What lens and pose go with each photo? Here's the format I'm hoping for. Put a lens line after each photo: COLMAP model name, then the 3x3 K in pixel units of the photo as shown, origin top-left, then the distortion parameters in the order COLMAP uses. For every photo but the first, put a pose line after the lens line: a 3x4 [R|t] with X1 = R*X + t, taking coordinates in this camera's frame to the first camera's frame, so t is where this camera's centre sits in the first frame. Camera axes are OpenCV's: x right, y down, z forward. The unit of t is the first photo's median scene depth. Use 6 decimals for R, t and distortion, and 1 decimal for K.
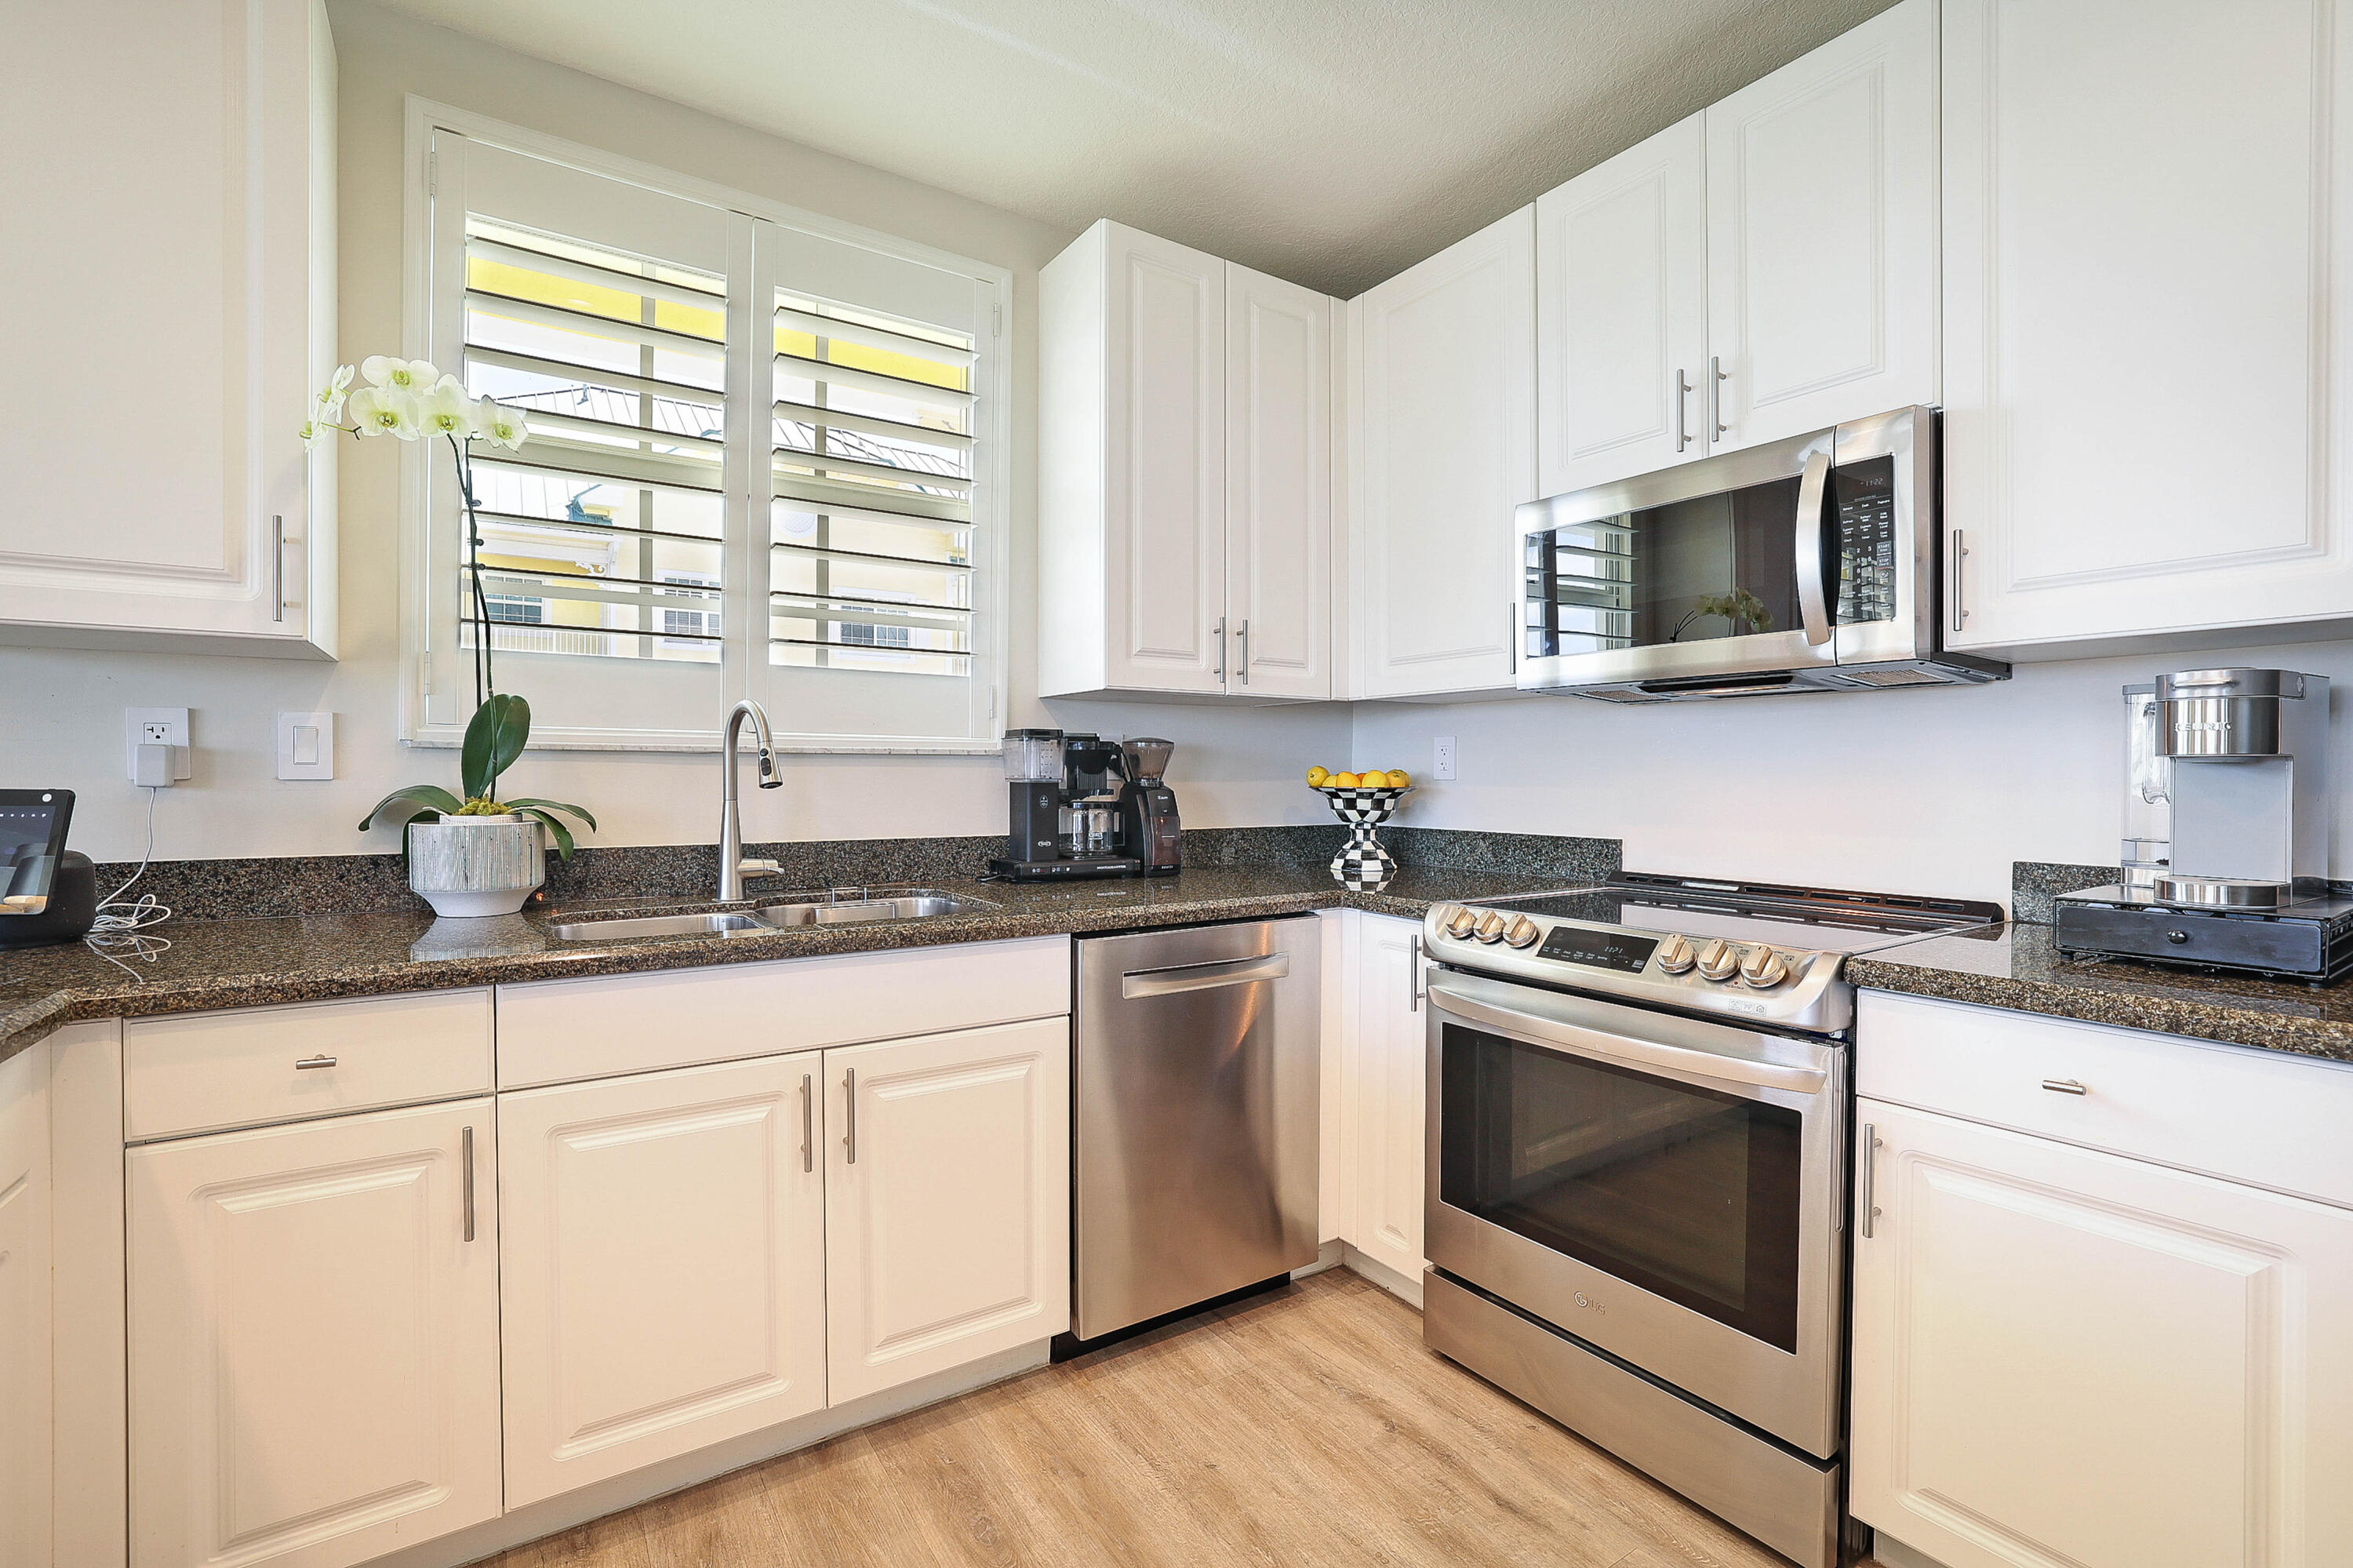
lens RADIAL K [[1060.4, 0, 1169.9], [0, 1060.4, 777.4], [0, 0, 1]] dist [-0.014932, 0.003608]
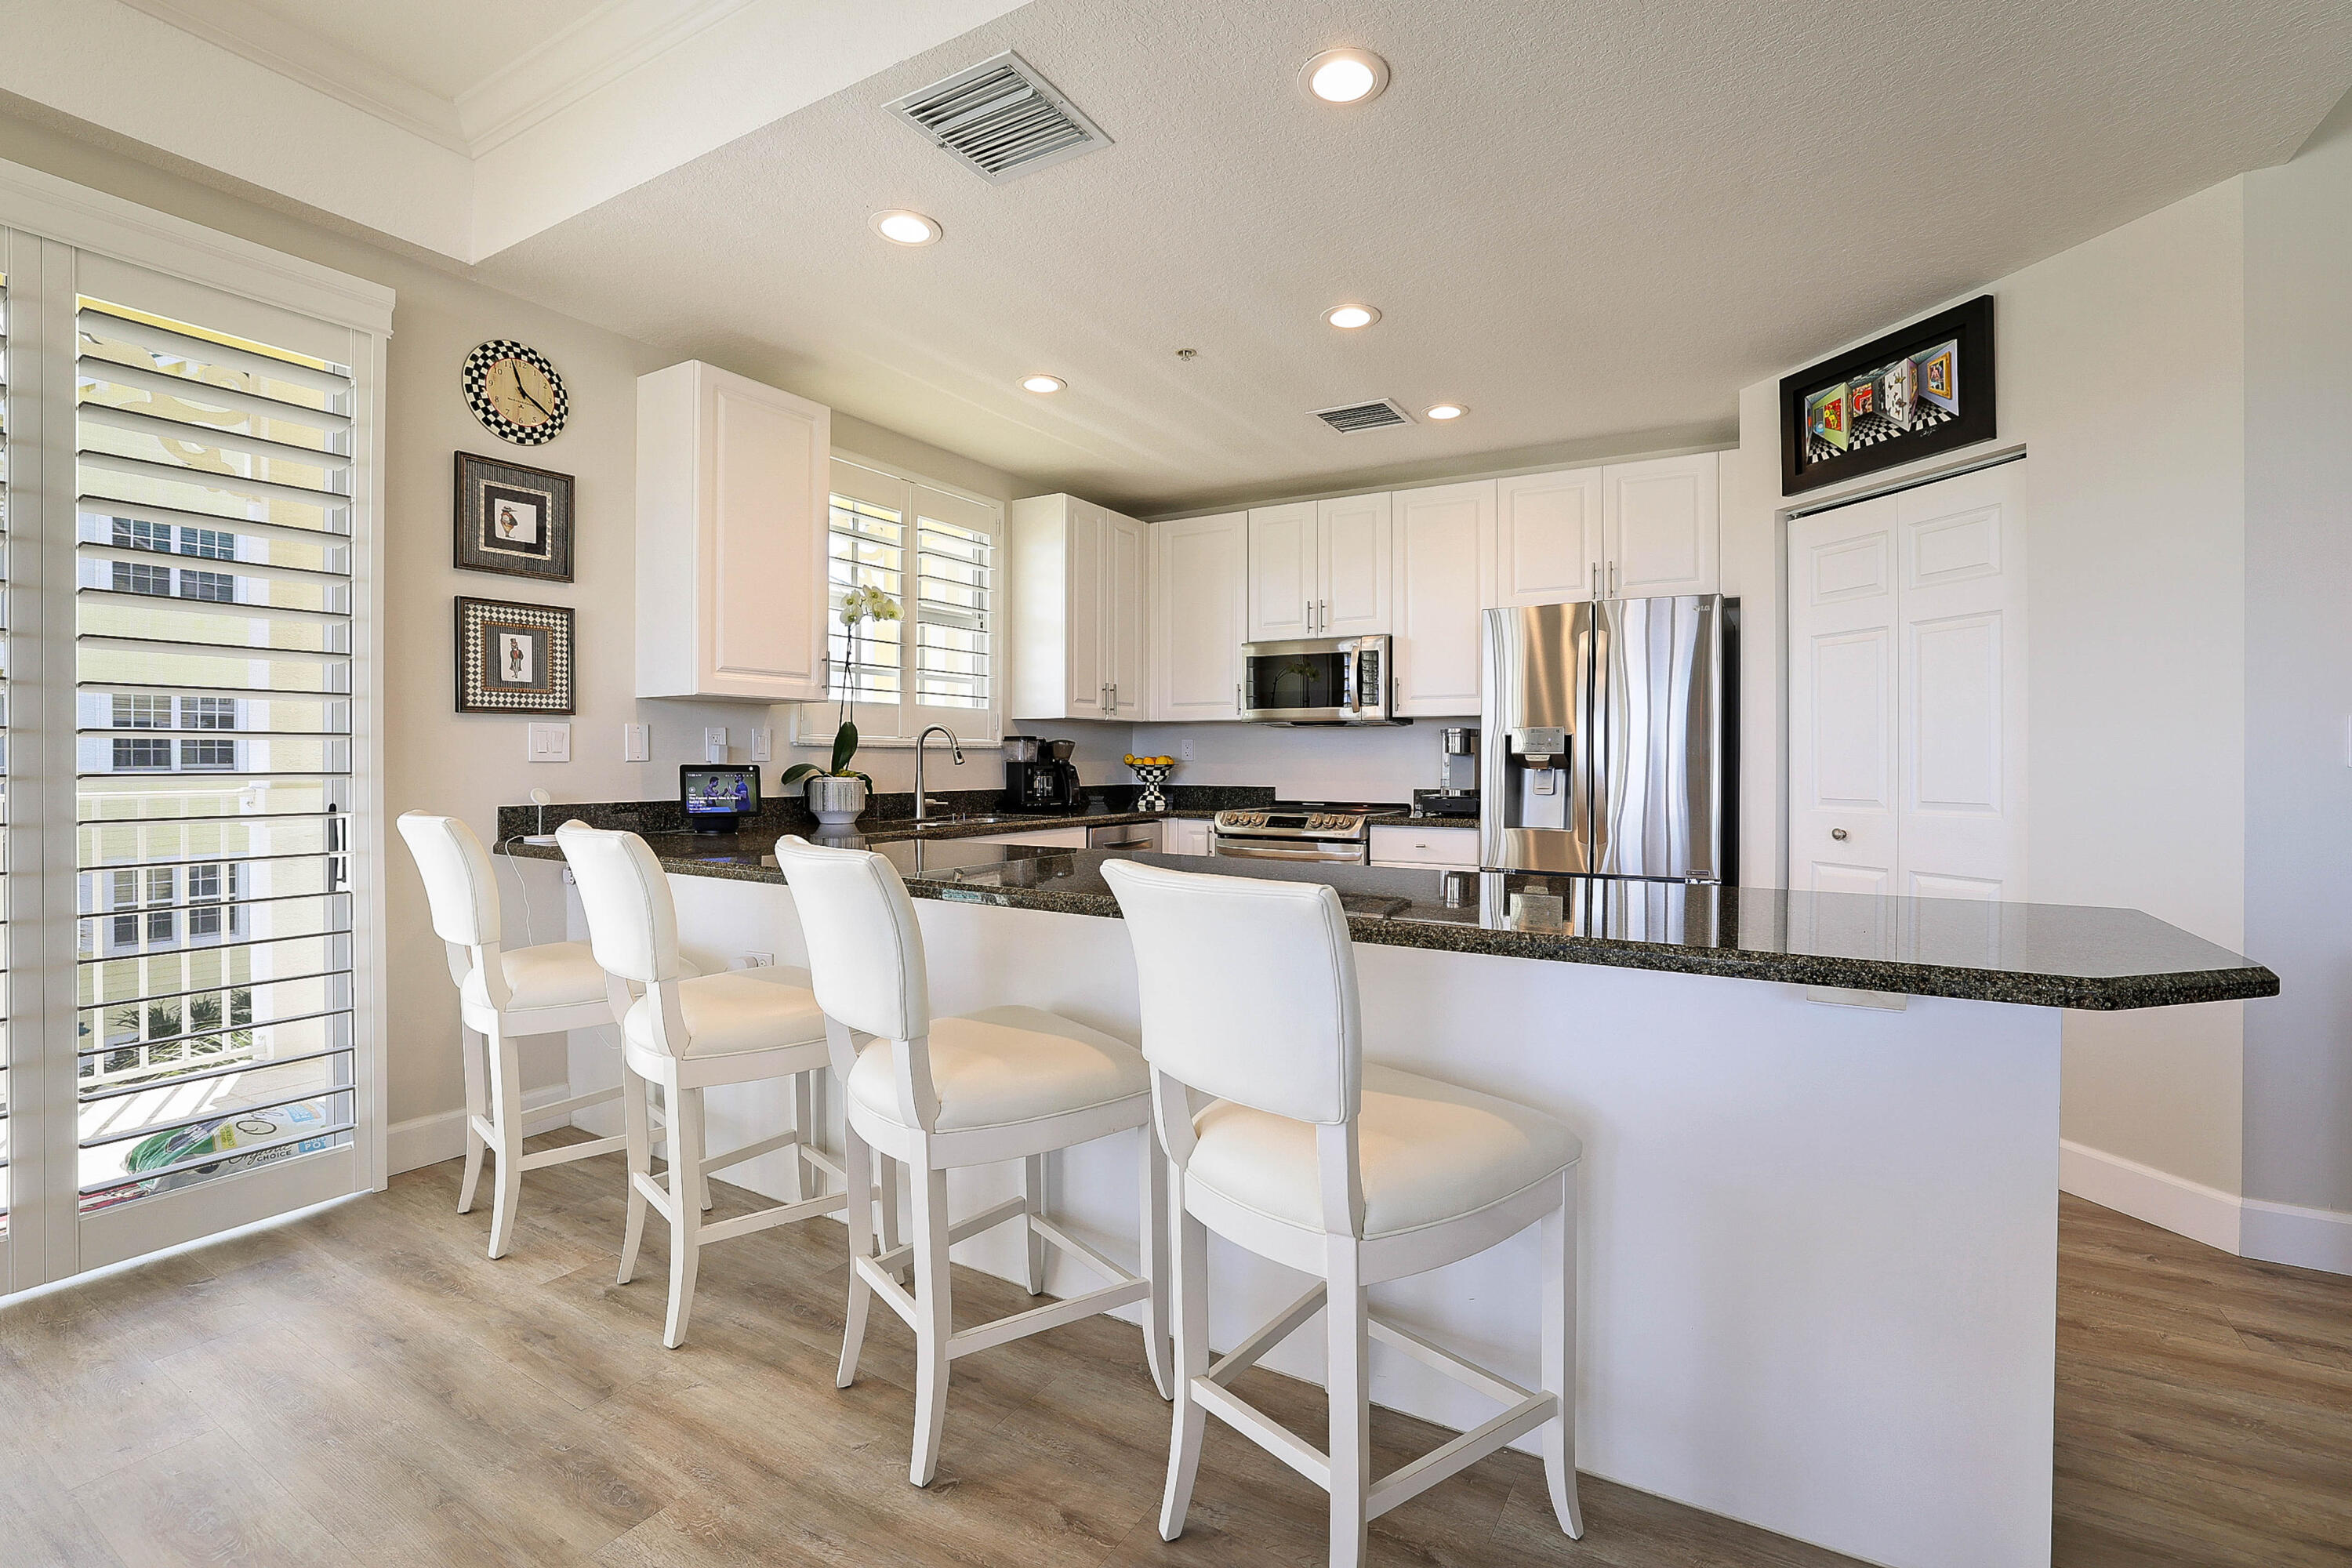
lens RADIAL K [[1059.9, 0, 1199.3], [0, 1059.9, 769.1], [0, 0, 1]] dist [-0.014932, 0.003608]
pose [[0.896690, -0.005050, 0.442630, -0.861935], [0.001538, 0.999964, 0.008294, 0.001349], [-0.442656, -0.006756, 0.896666, -1.152682]]
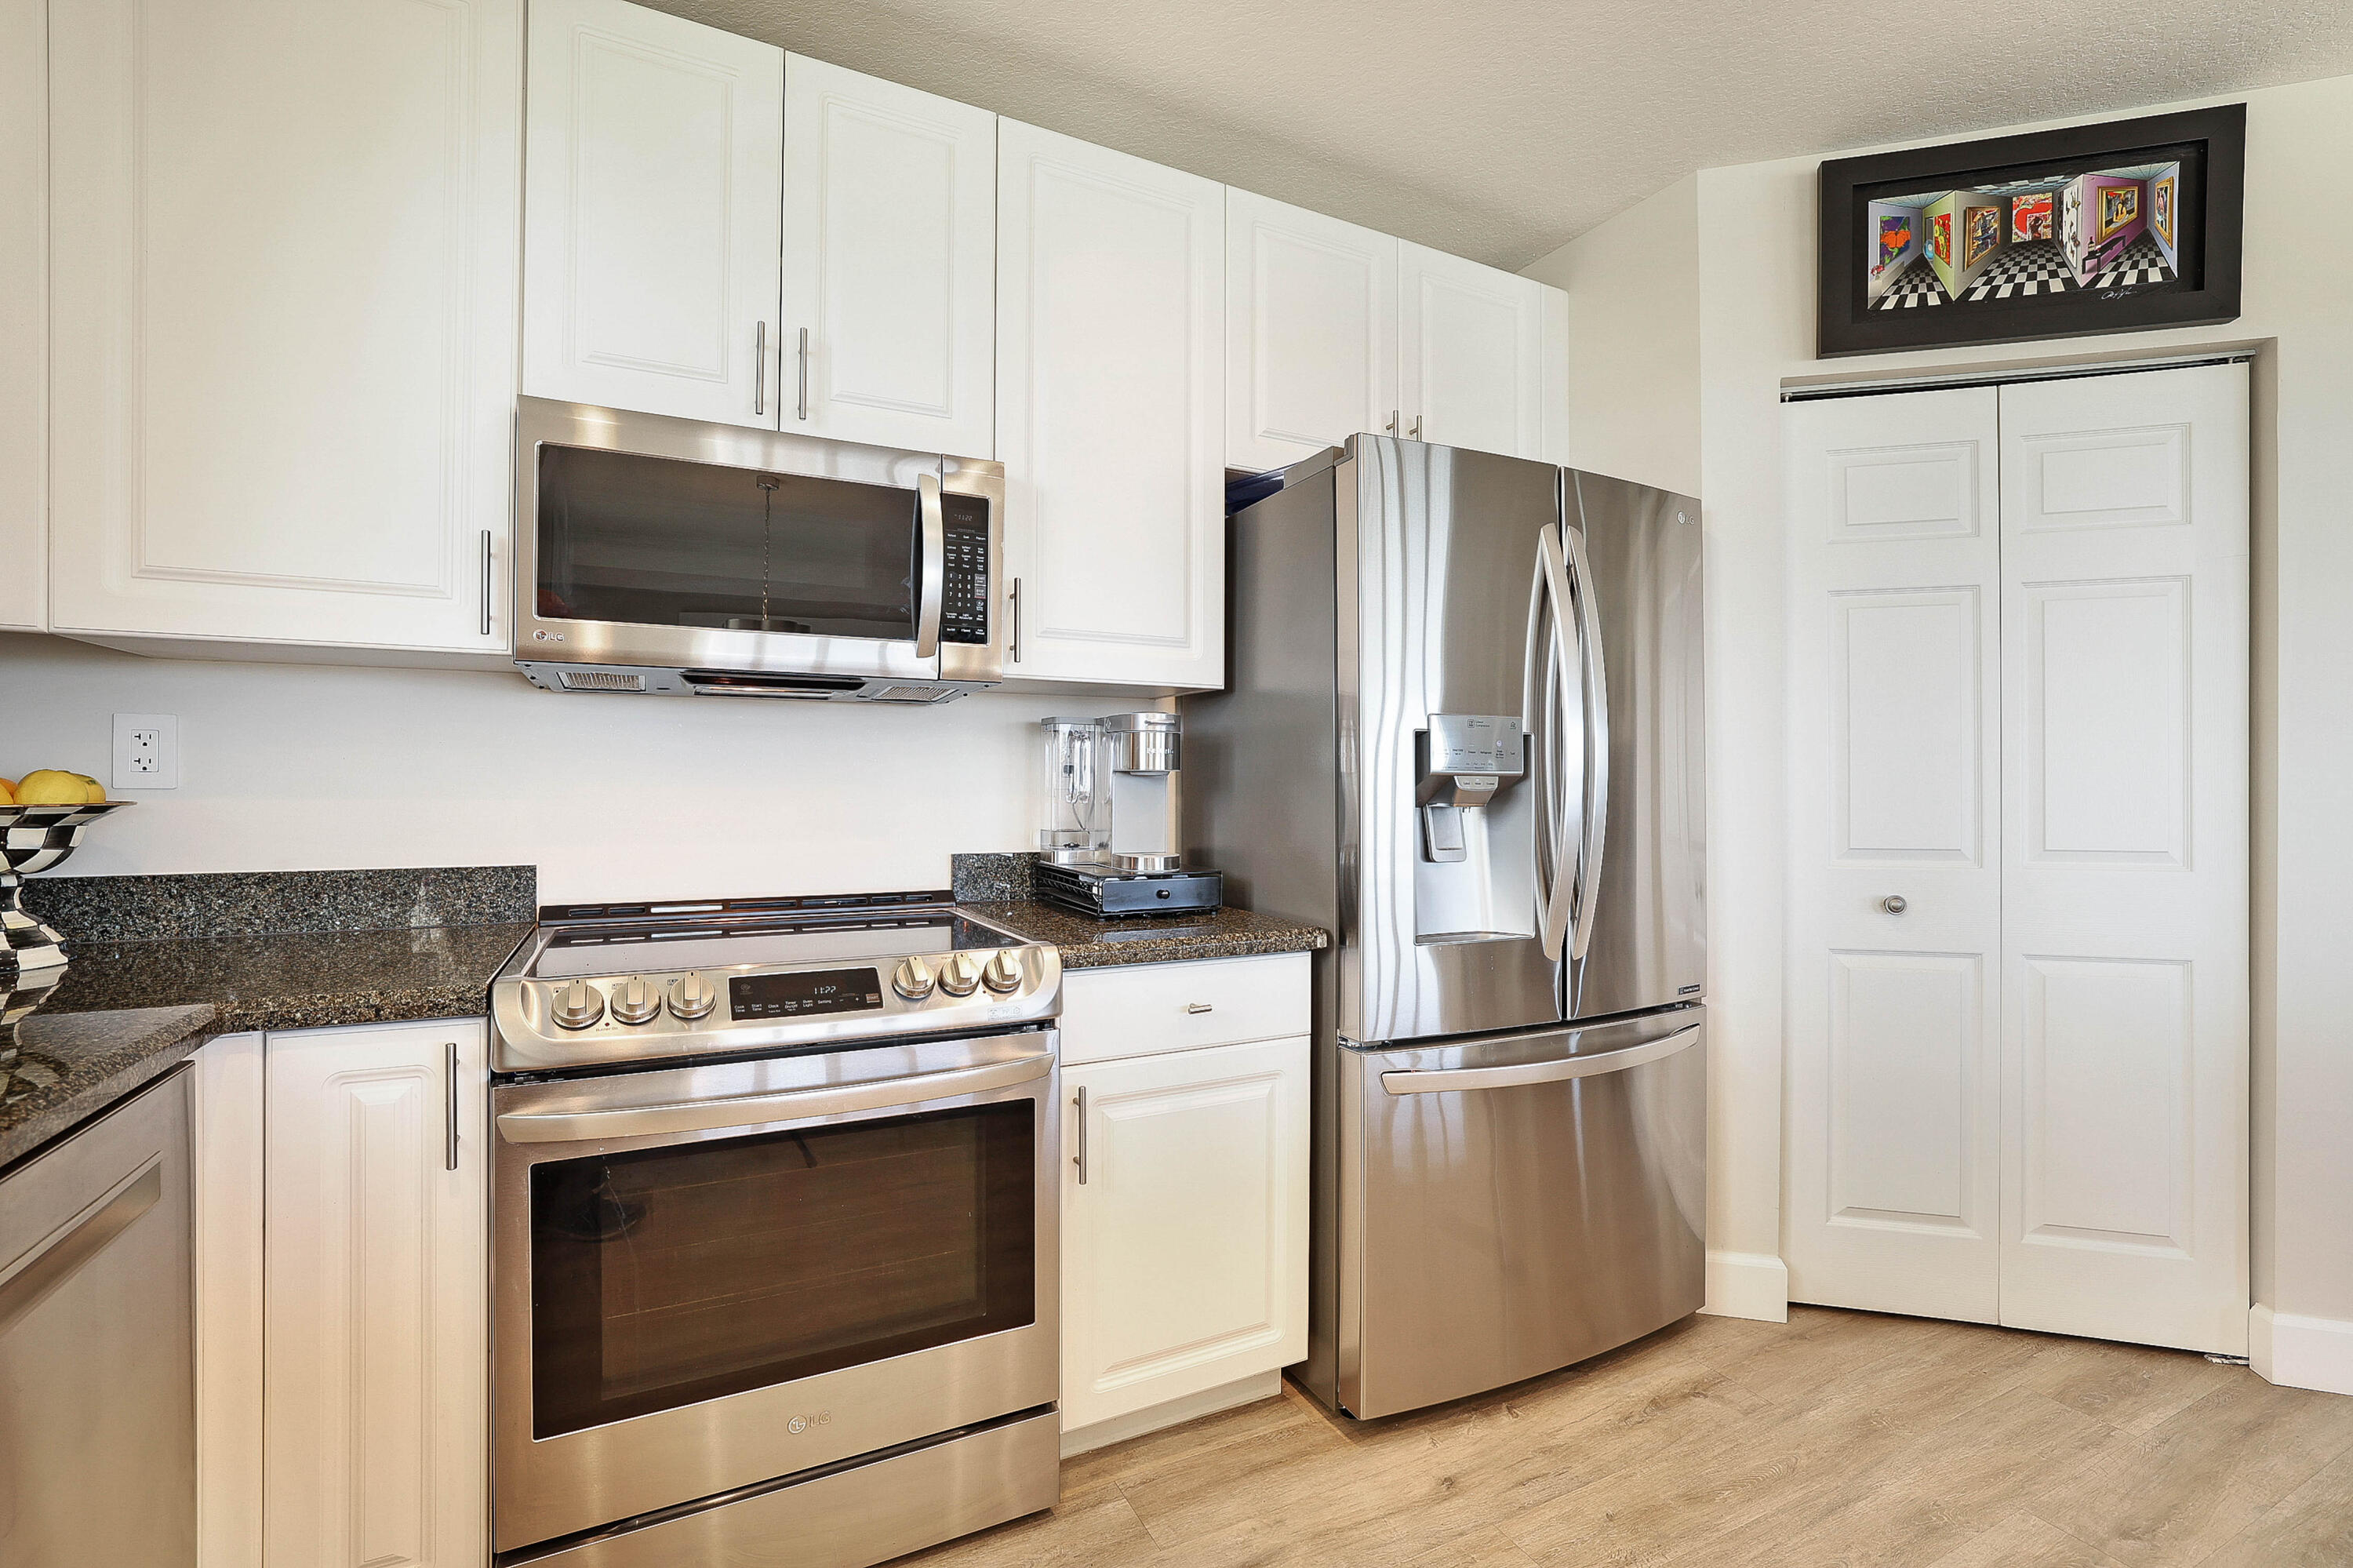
lens RADIAL K [[1060.4, 0, 1200.1], [0, 1060.4, 781.2], [0, 0, 1]] dist [-0.014932, 0.003608]
pose [[0.113585, -0.000806, 0.993528, -0.333185], [-0.002320, 0.999997, 0.001076, -0.004965], [-0.993526, -0.002427, 0.113583, 0.518598]]
